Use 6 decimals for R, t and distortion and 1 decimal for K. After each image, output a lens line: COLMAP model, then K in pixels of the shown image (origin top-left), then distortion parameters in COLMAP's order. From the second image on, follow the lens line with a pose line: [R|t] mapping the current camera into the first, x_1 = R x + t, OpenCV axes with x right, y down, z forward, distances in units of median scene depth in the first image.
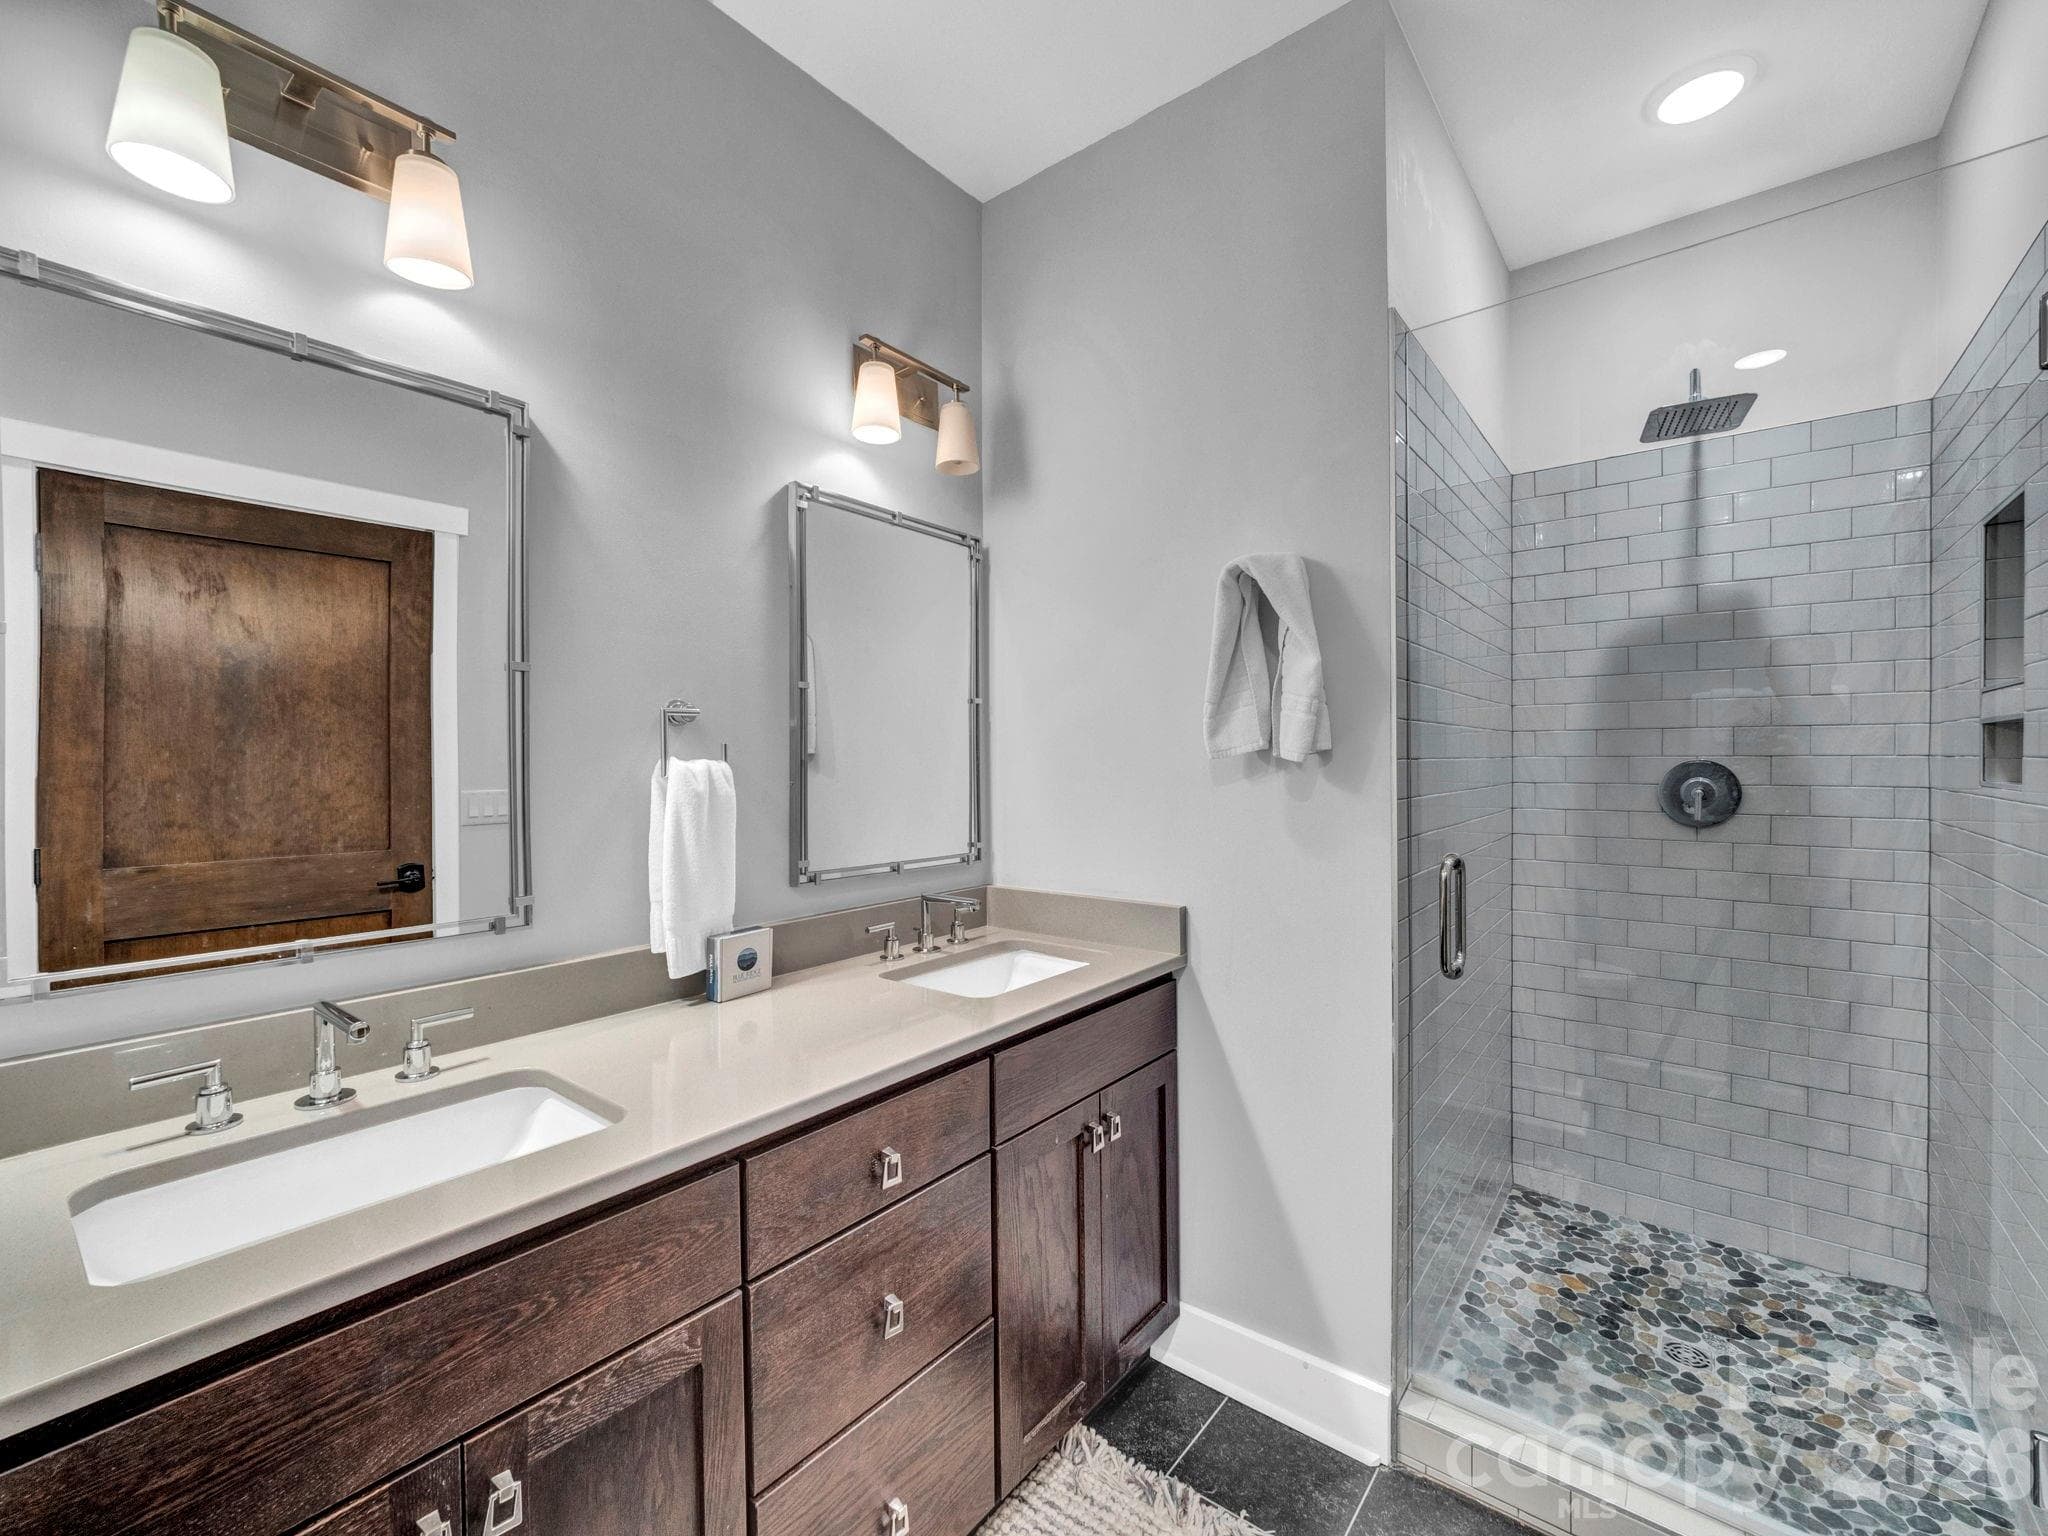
lens RADIAL K [[865.8, 0, 1025.6], [0, 865.8, 760.8], [0, 0, 1]] dist [-0.004856, -0.000337]
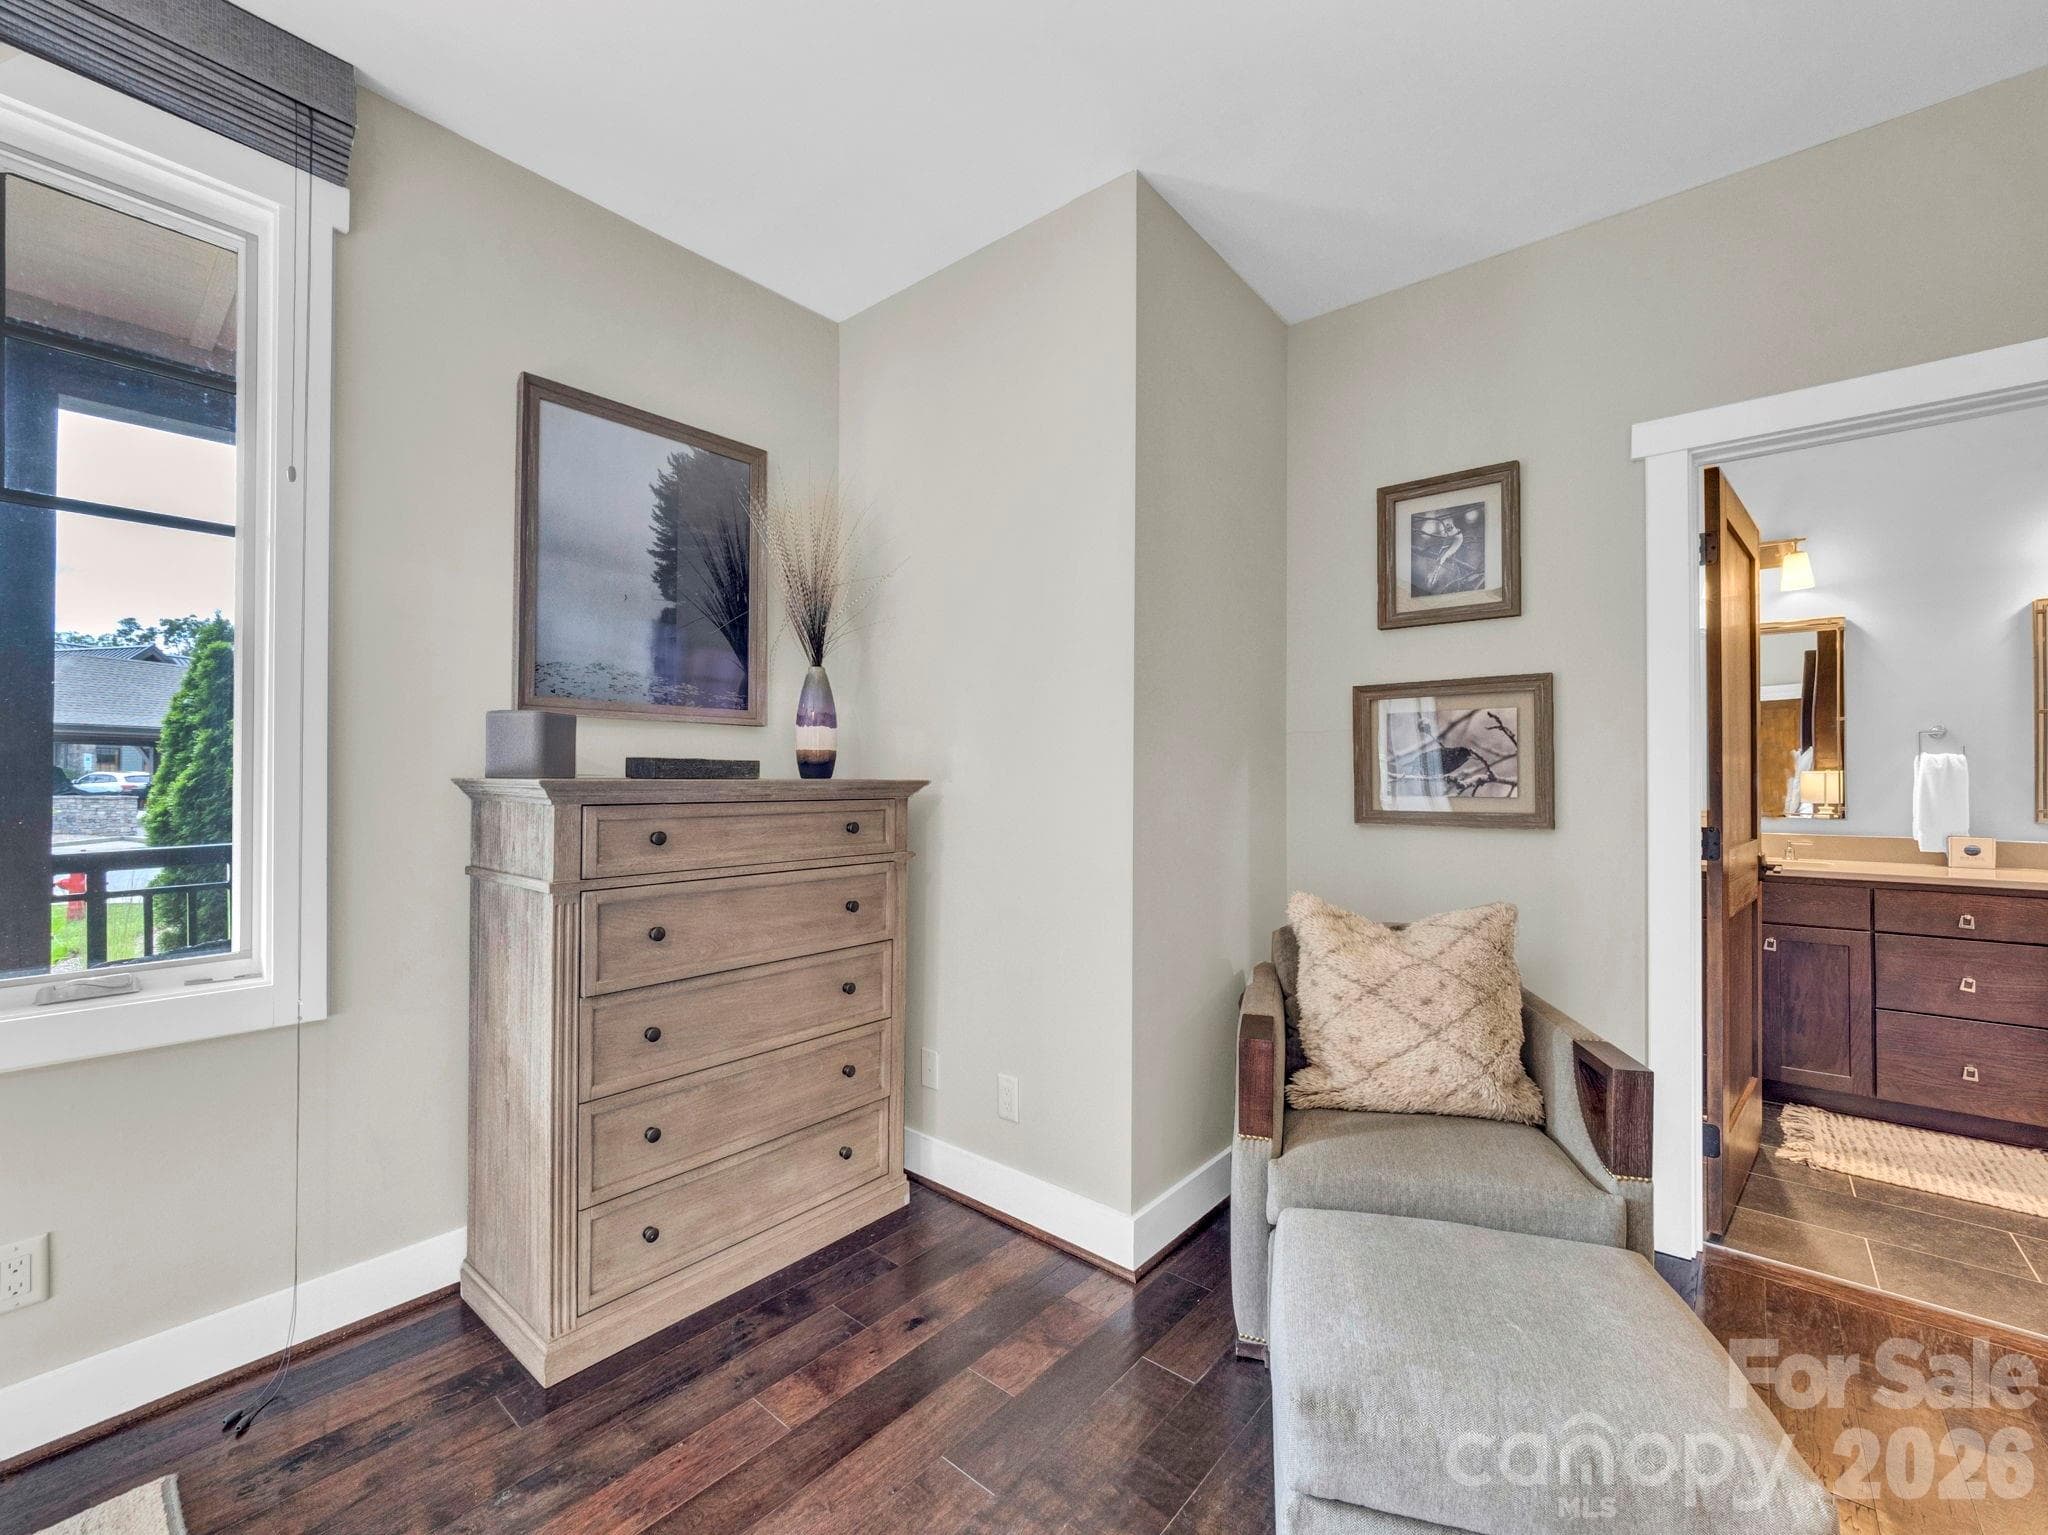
lens RADIAL K [[865.8, 0, 1025.3], [0, 865.8, 770.9], [0, 0, 1]] dist [-0.004856, -0.000337]
pose [[-0.015651, -0.000154, -0.999878, 2.291110], [-0.012073, 0.999927, 0.000035, 0.087893], [0.999805, 0.012072, -0.015652, -1.588154]]
